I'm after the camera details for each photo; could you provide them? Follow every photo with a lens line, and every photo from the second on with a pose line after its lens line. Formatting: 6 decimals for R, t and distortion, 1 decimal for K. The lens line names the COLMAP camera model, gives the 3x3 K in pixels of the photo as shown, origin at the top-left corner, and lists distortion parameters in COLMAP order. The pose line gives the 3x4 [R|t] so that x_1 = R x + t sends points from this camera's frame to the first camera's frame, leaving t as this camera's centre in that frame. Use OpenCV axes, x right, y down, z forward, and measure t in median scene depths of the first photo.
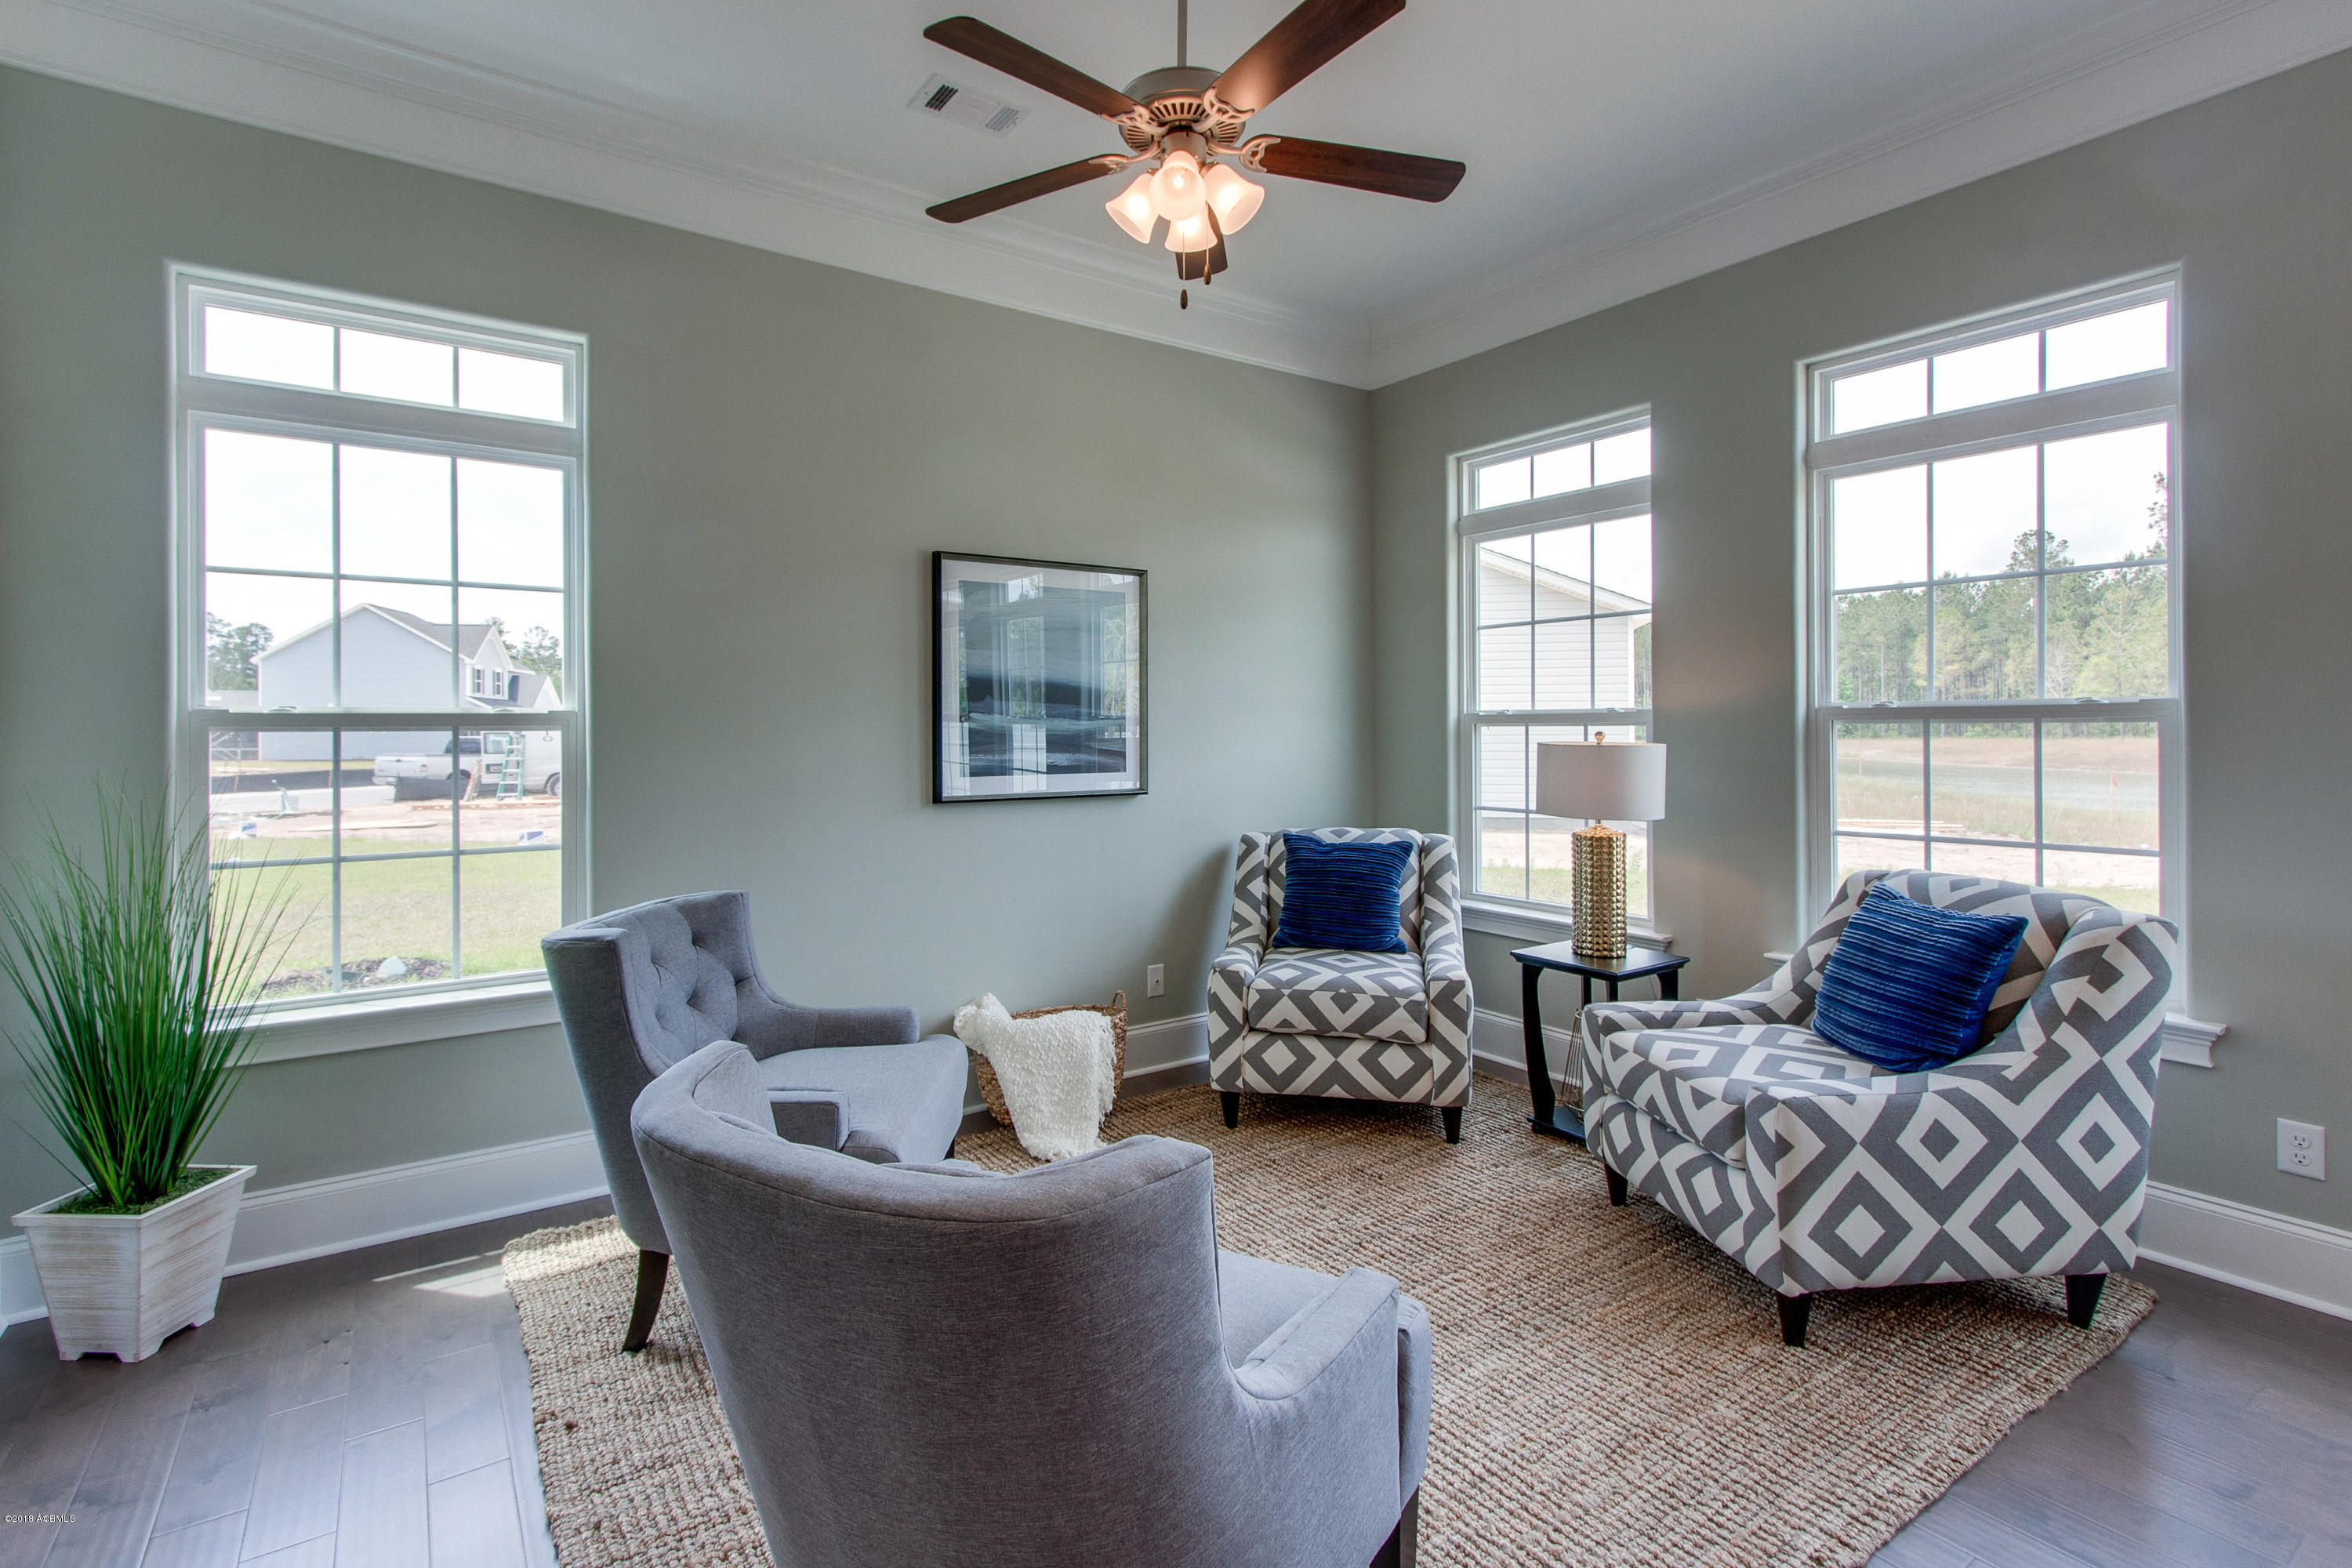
lens RADIAL K [[1101.4, 0, 1158.0], [0, 1101.4, 742.0], [0, 0, 1]] dist [0.015559, -0.000694]
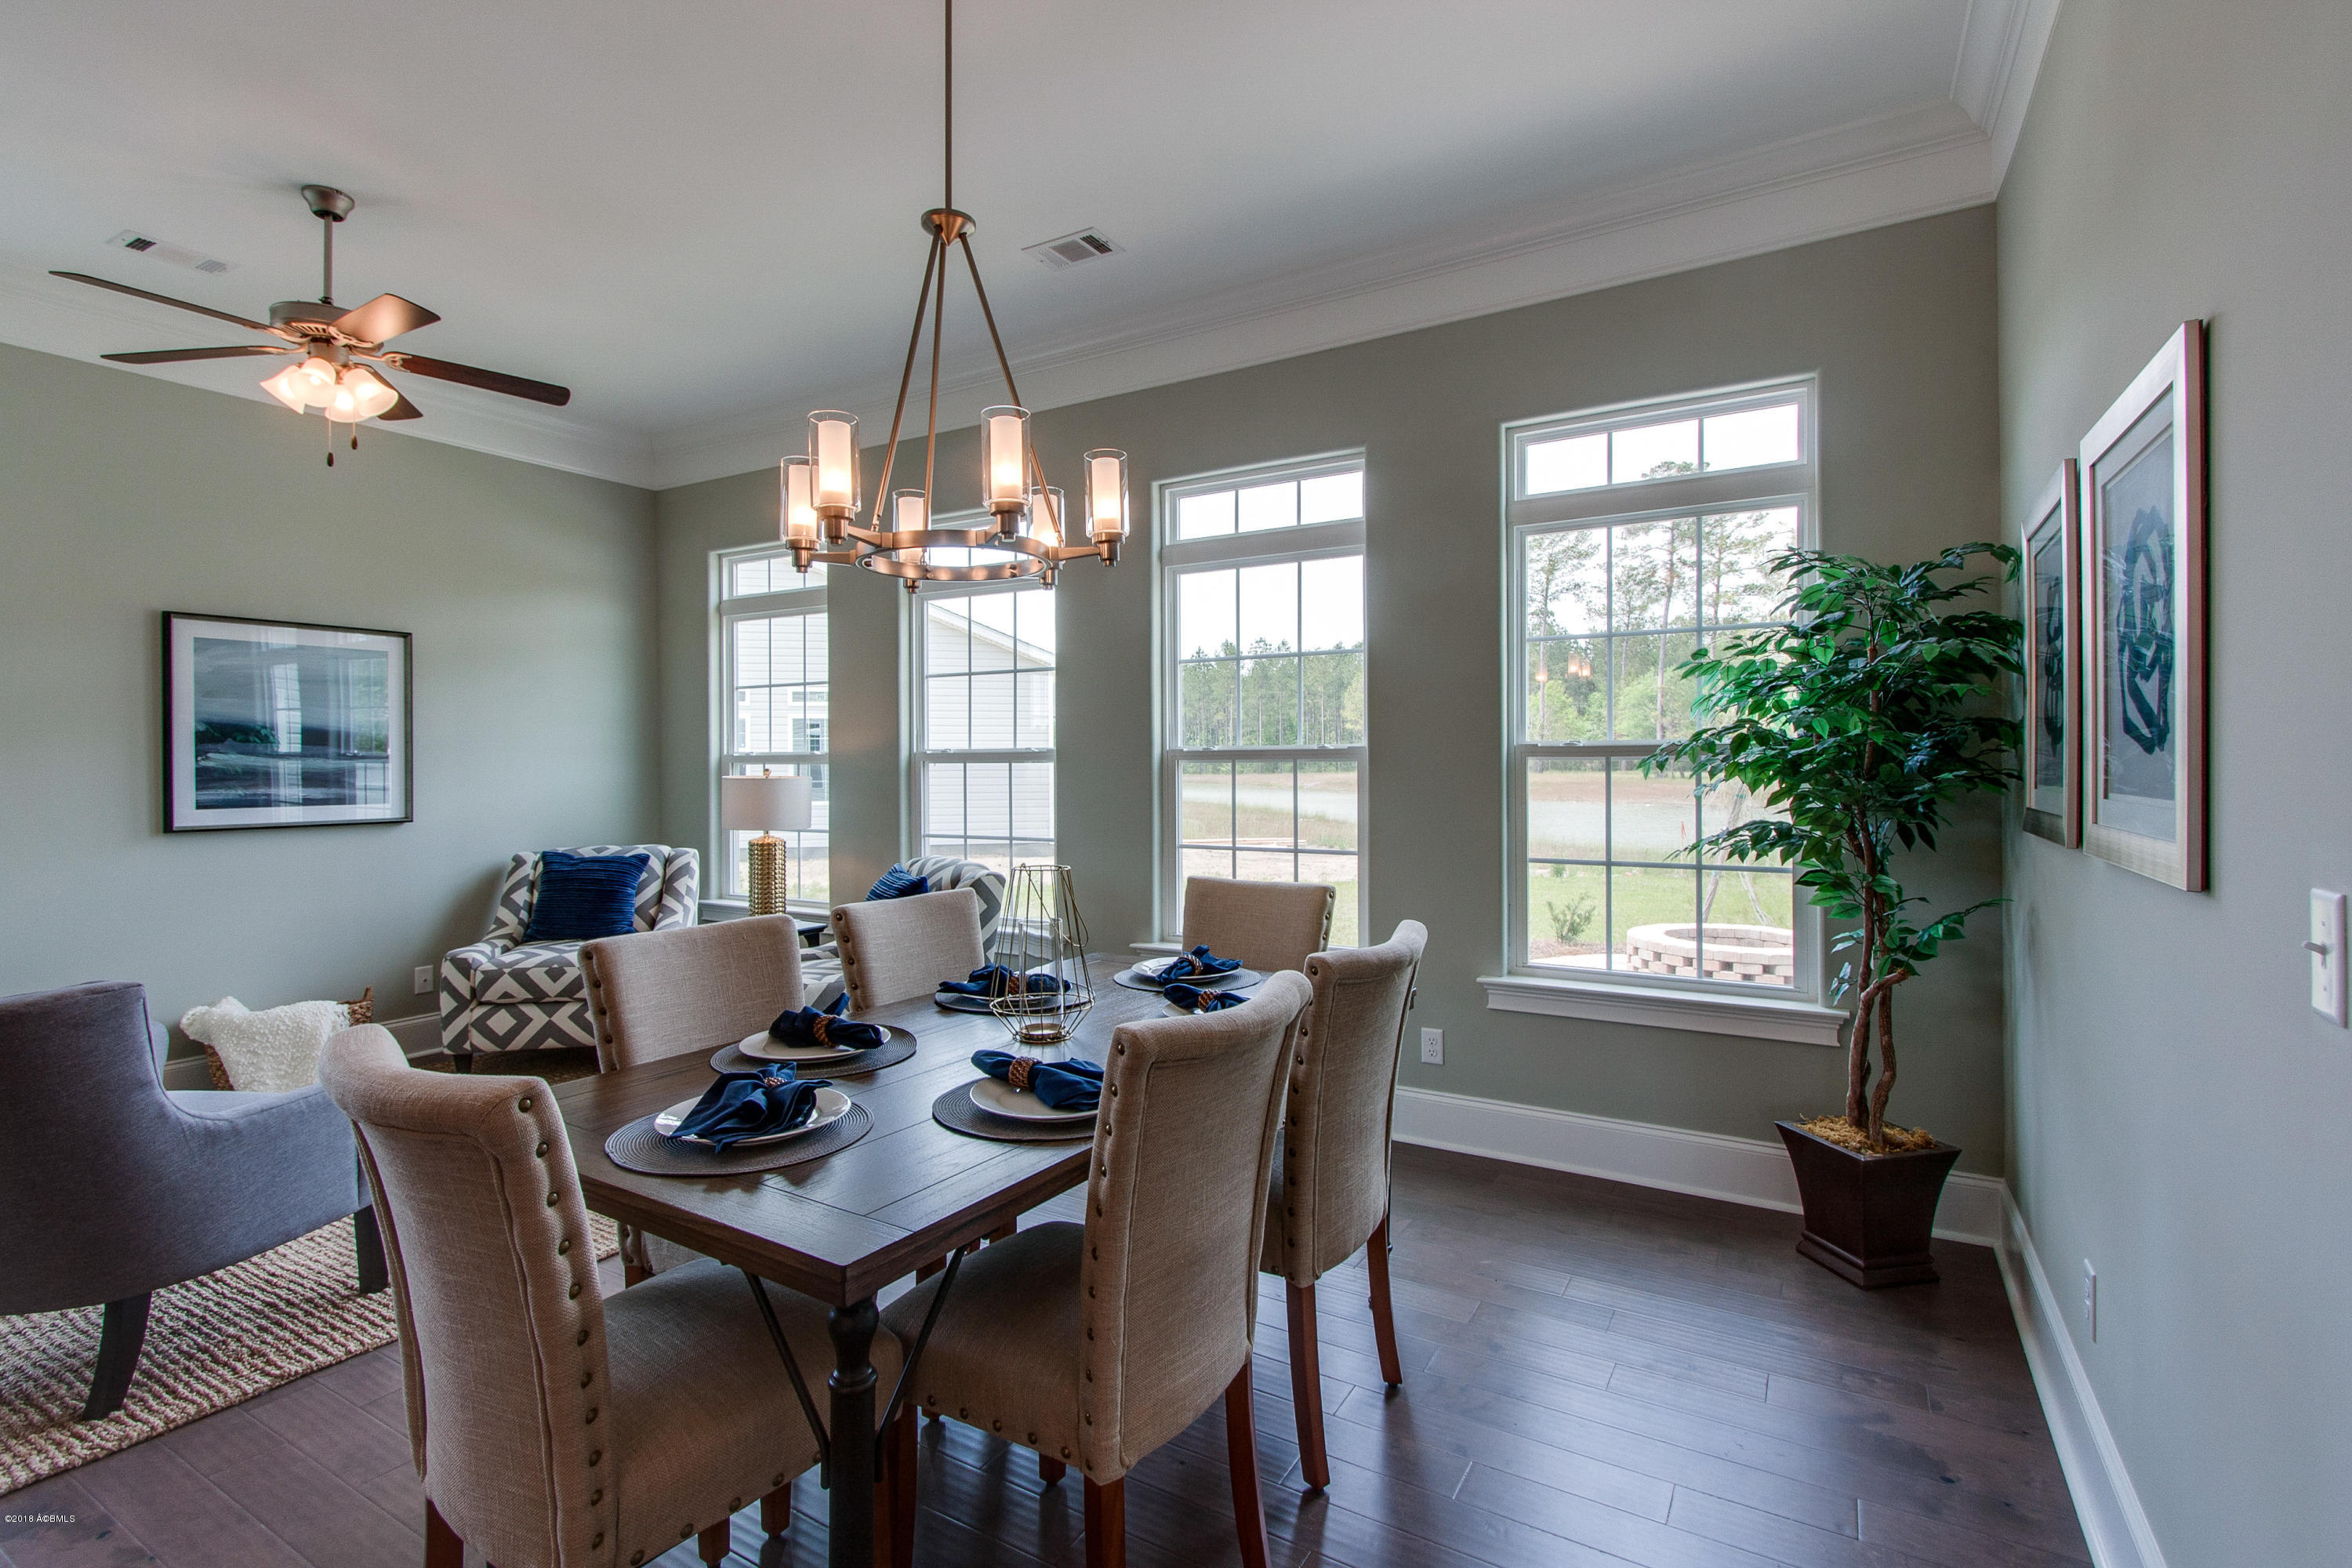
lens RADIAL K [[1073.5, 0, 1180.0], [0, 1073.5, 772.9], [0, 0, 1]] dist [-0.011729, -0.000423]
pose [[0.902540, -0.001579, 0.430602, 0.251558], [0.003586, 0.999986, -0.003848, 0.002299], [-0.430590, 0.005017, 0.902534, -0.407606]]
